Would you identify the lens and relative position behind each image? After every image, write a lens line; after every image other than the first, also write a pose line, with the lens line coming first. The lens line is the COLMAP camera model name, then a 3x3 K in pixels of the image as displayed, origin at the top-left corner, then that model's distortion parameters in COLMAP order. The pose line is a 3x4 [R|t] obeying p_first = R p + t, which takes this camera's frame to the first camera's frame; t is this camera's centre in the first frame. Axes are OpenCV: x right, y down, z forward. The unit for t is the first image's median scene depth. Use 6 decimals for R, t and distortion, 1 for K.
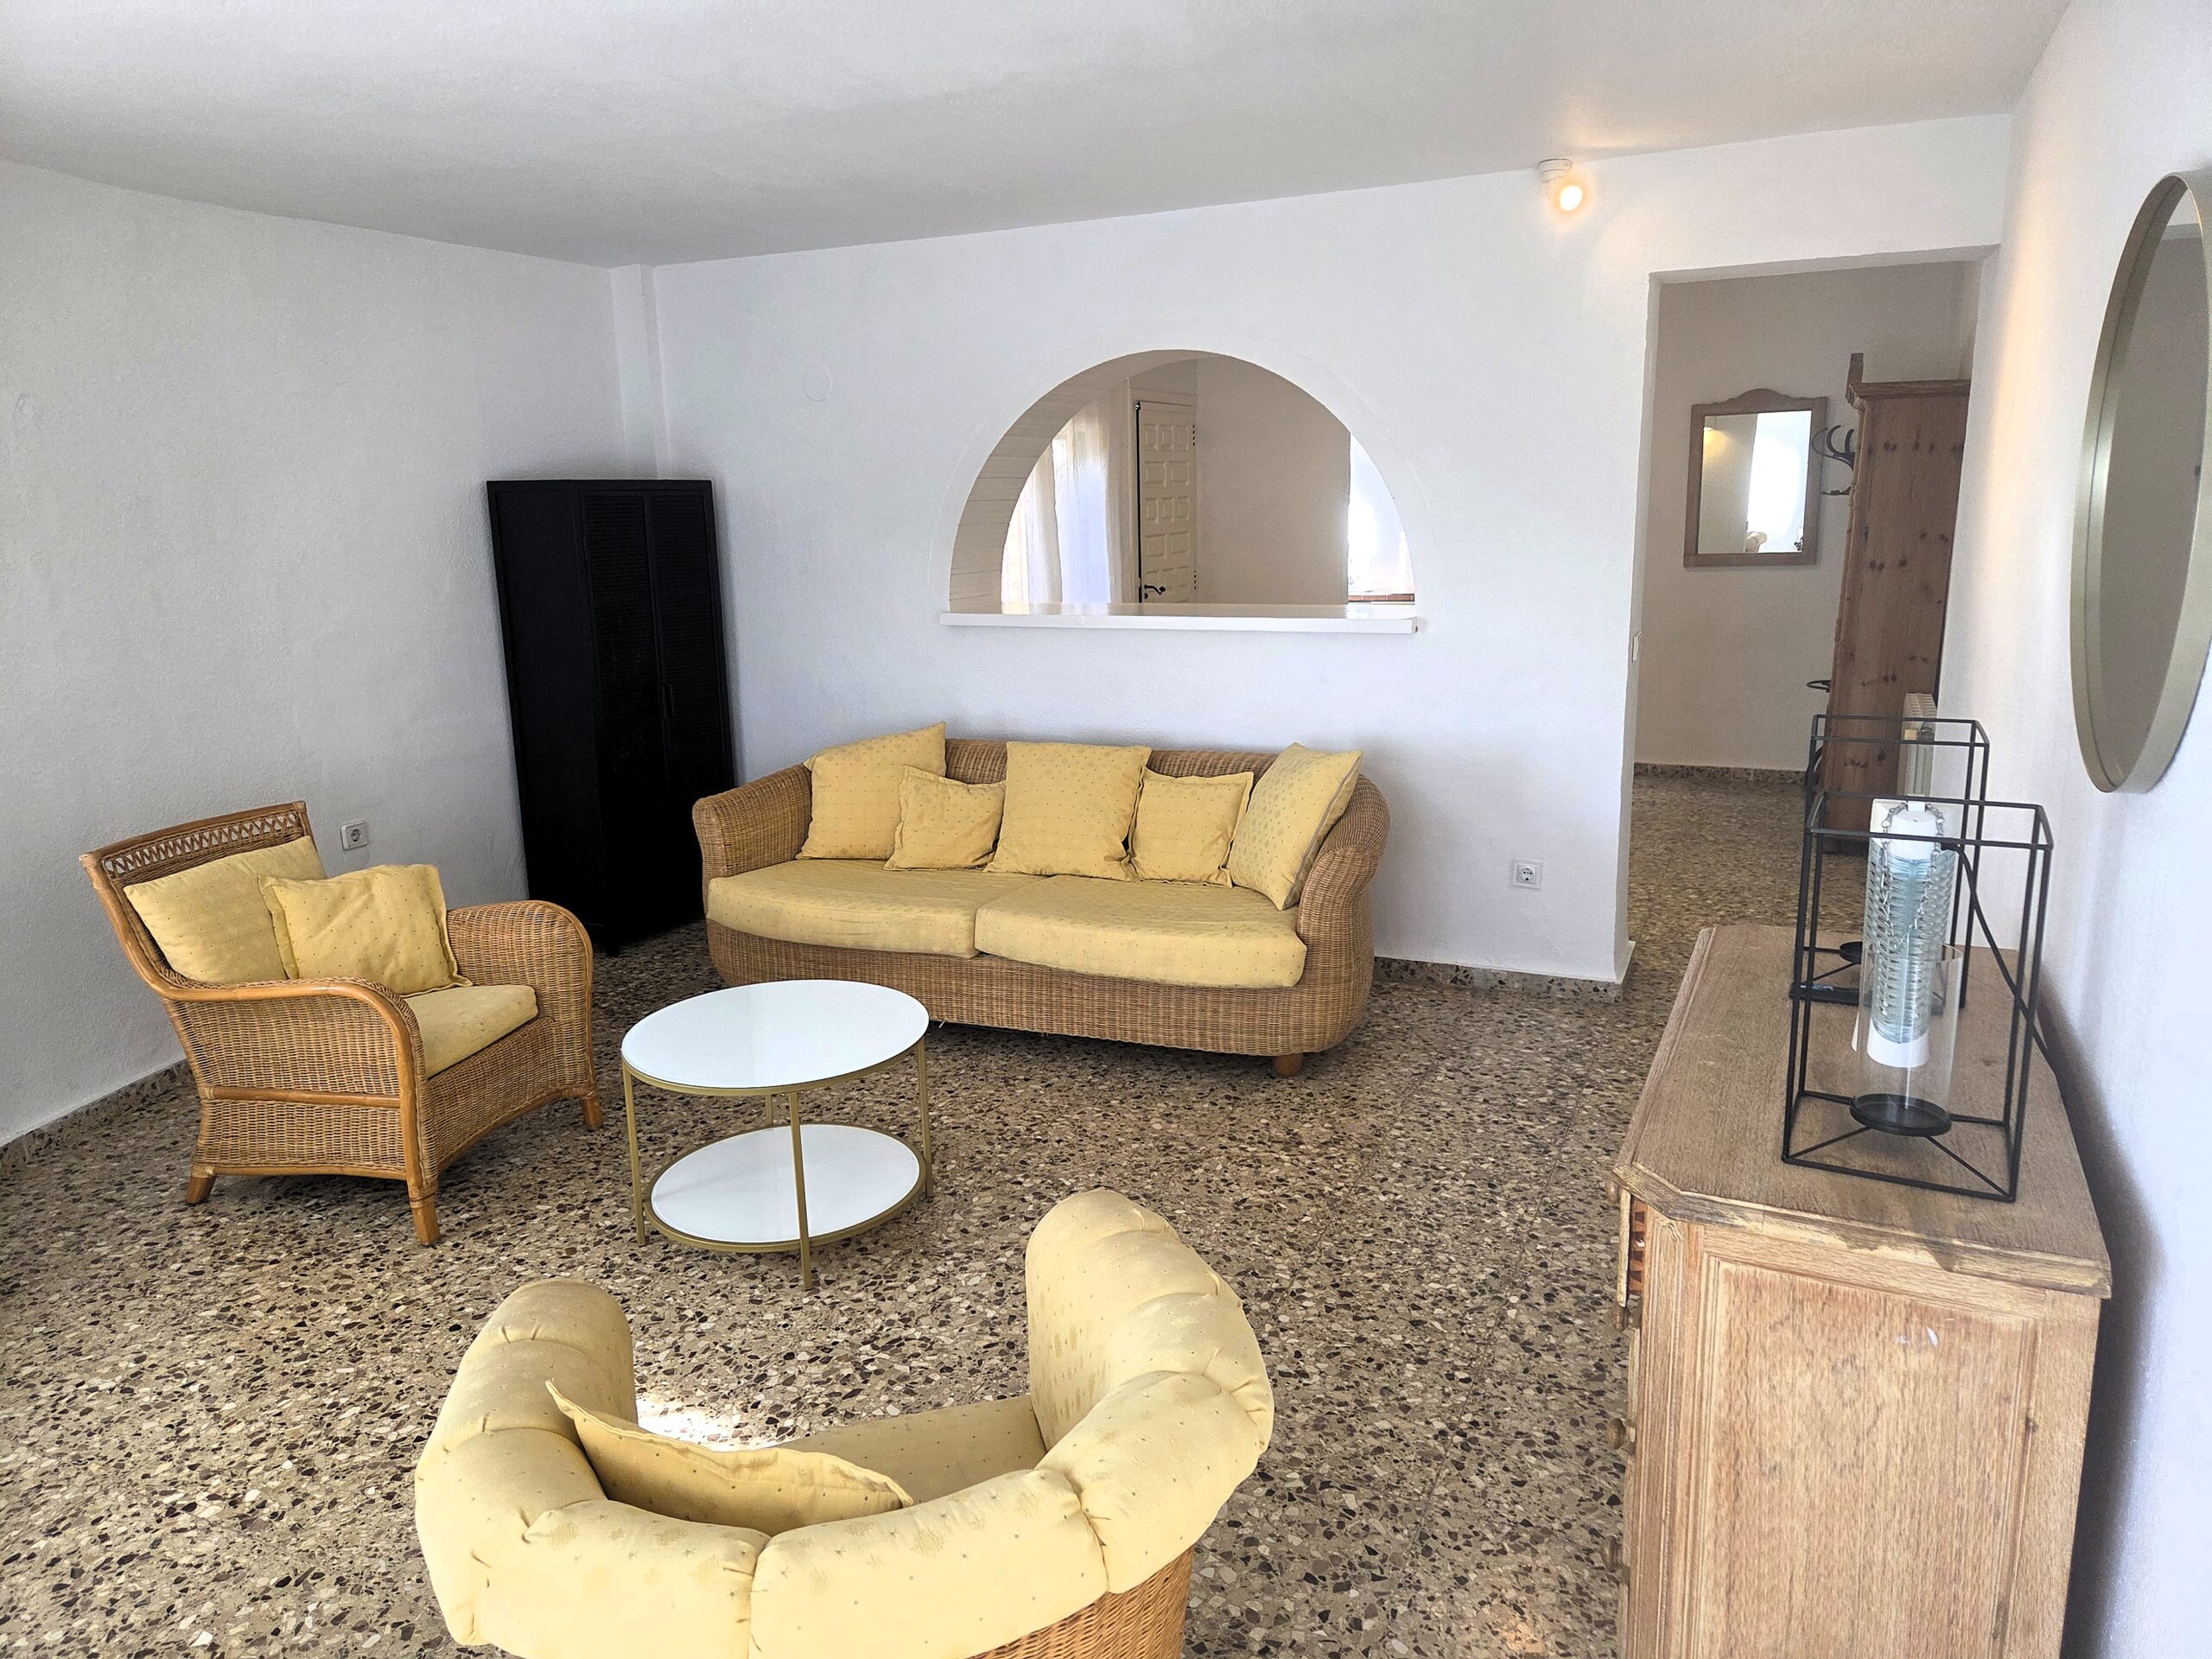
lens RADIAL K [[1486.0, 0, 1095.8], [0, 1486.0, 817.6], [0, 0, 1]] dist [0.058034, -0.044772]
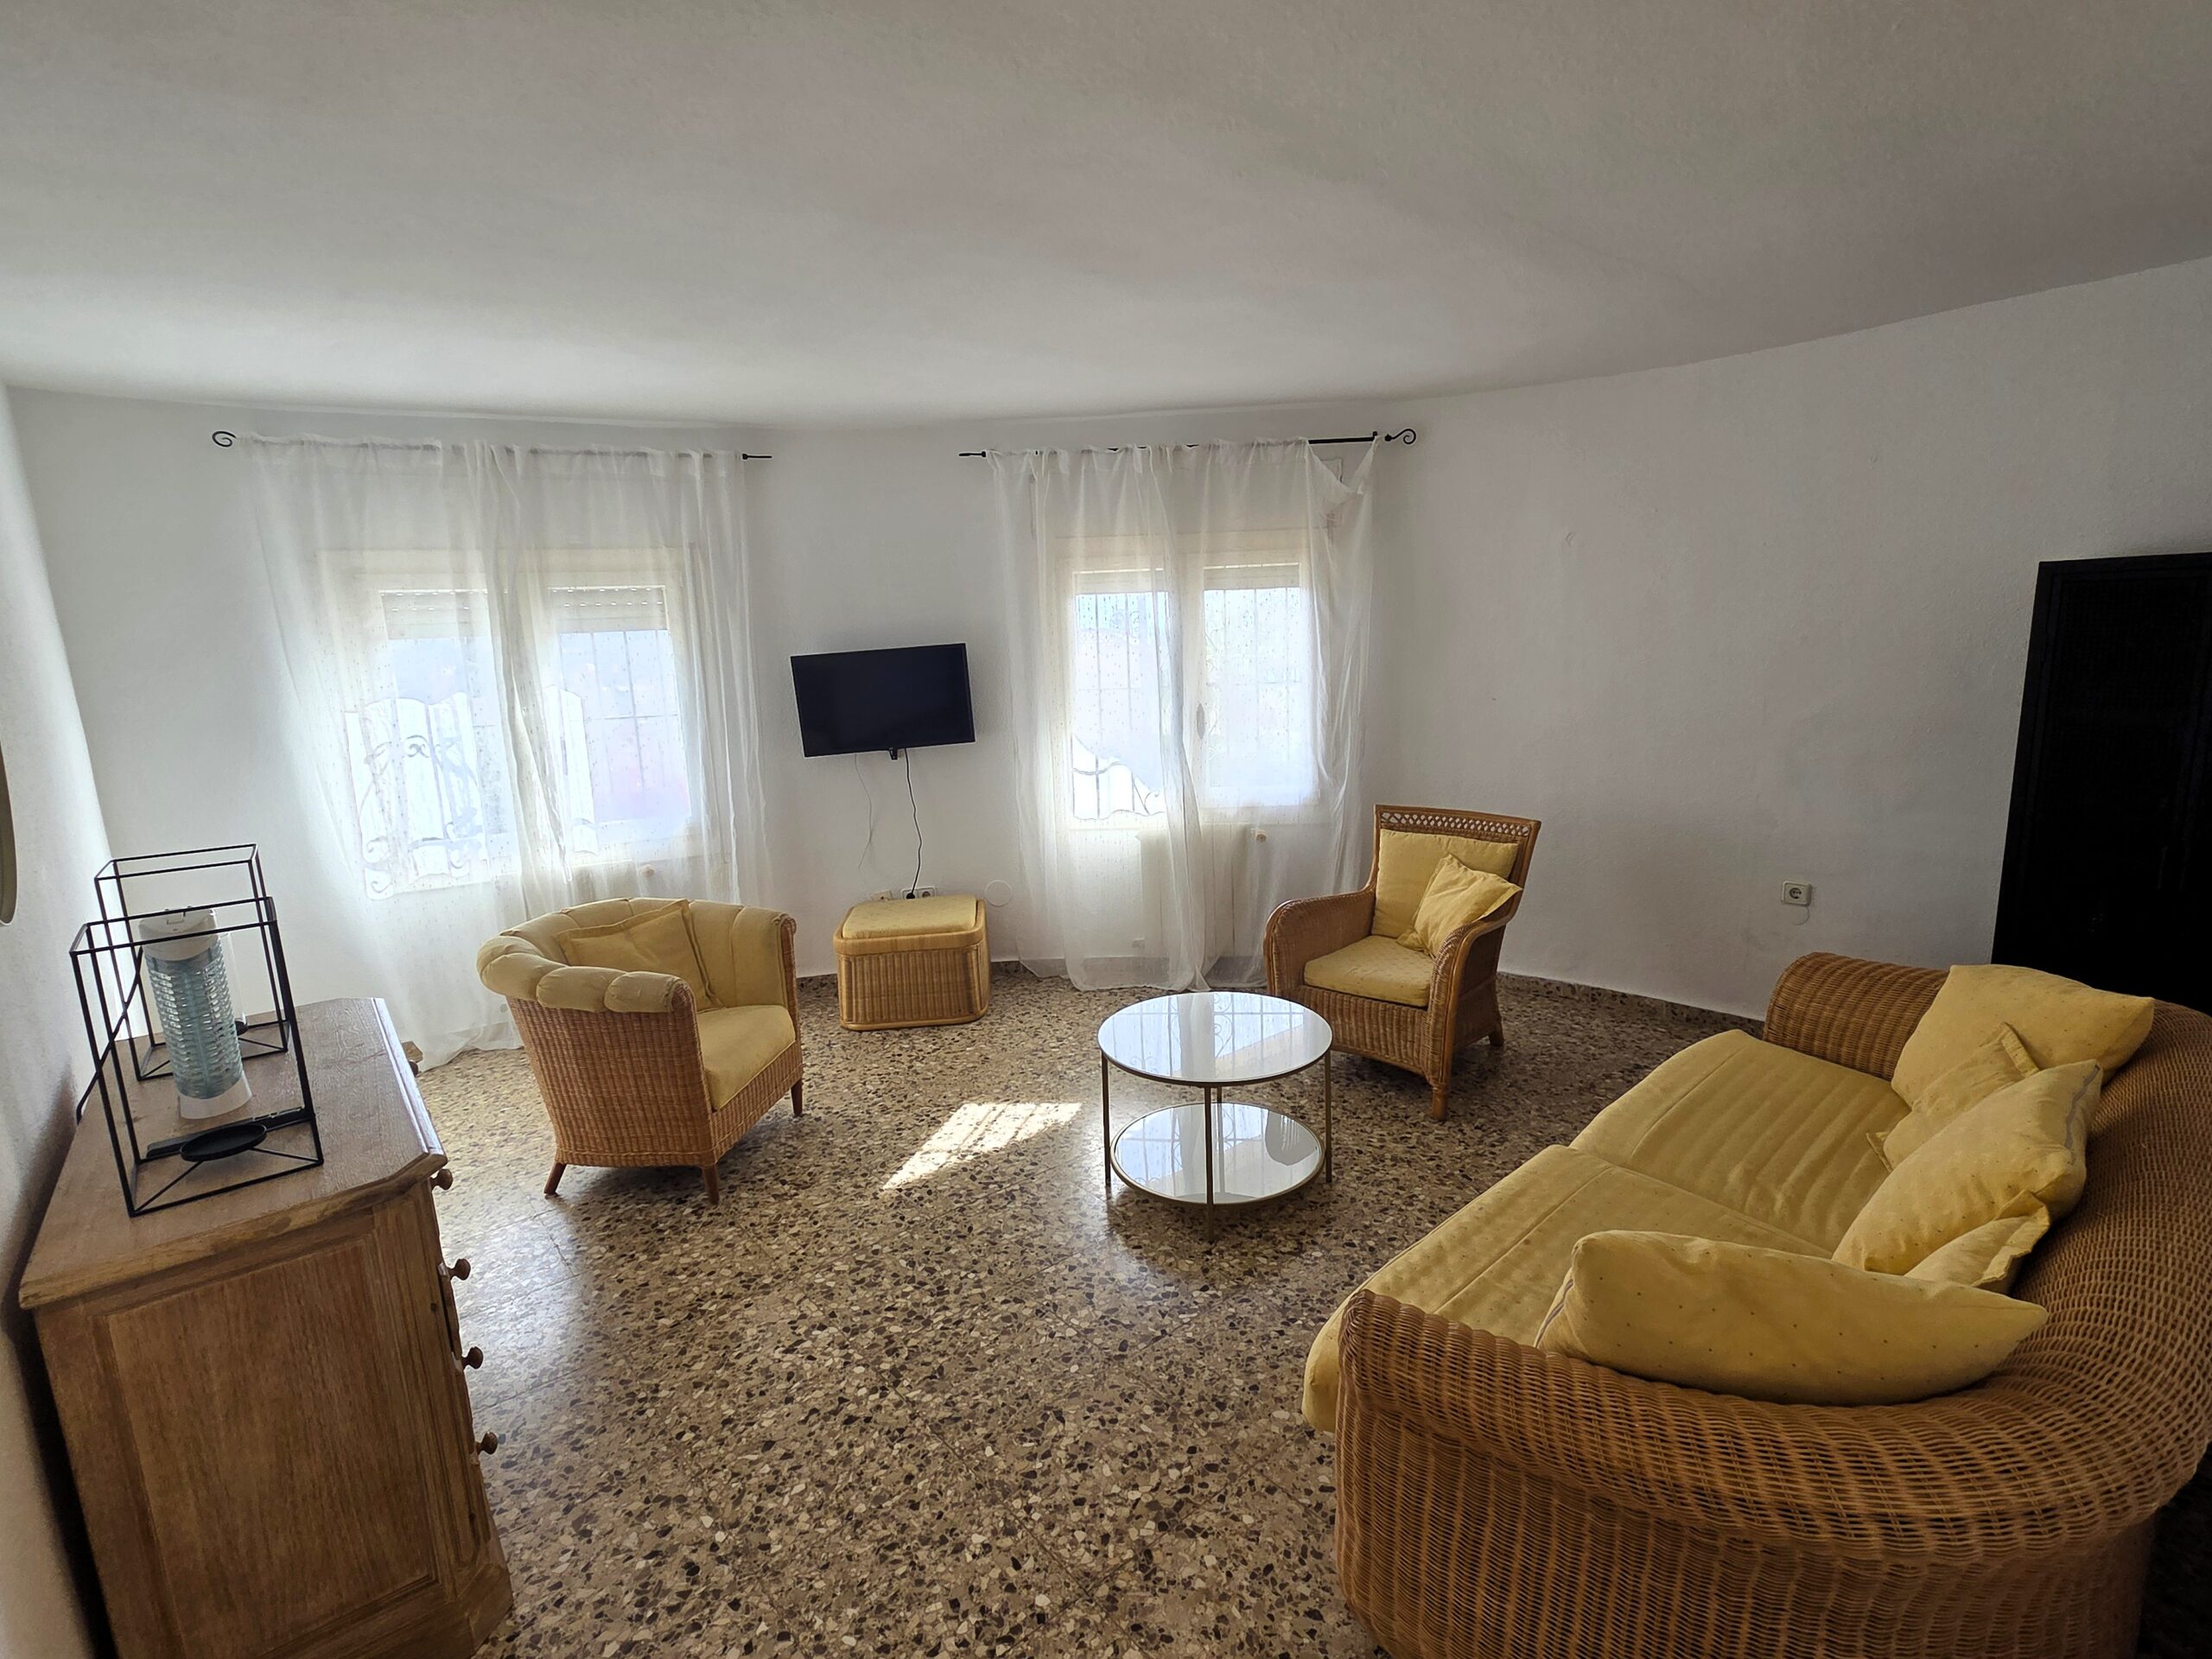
lens RADIAL K [[1034.8, 0, 1096.5], [0, 1034.8, 829.0], [0, 0, 1]] dist [0.006155, 0.000108]
pose [[-0.408589, 0.217813, -0.886348, 0.687741], [-0.149932, 0.941898, 0.300580, -0.328731], [0.900320, 0.255705, -0.352192, 1.388911]]
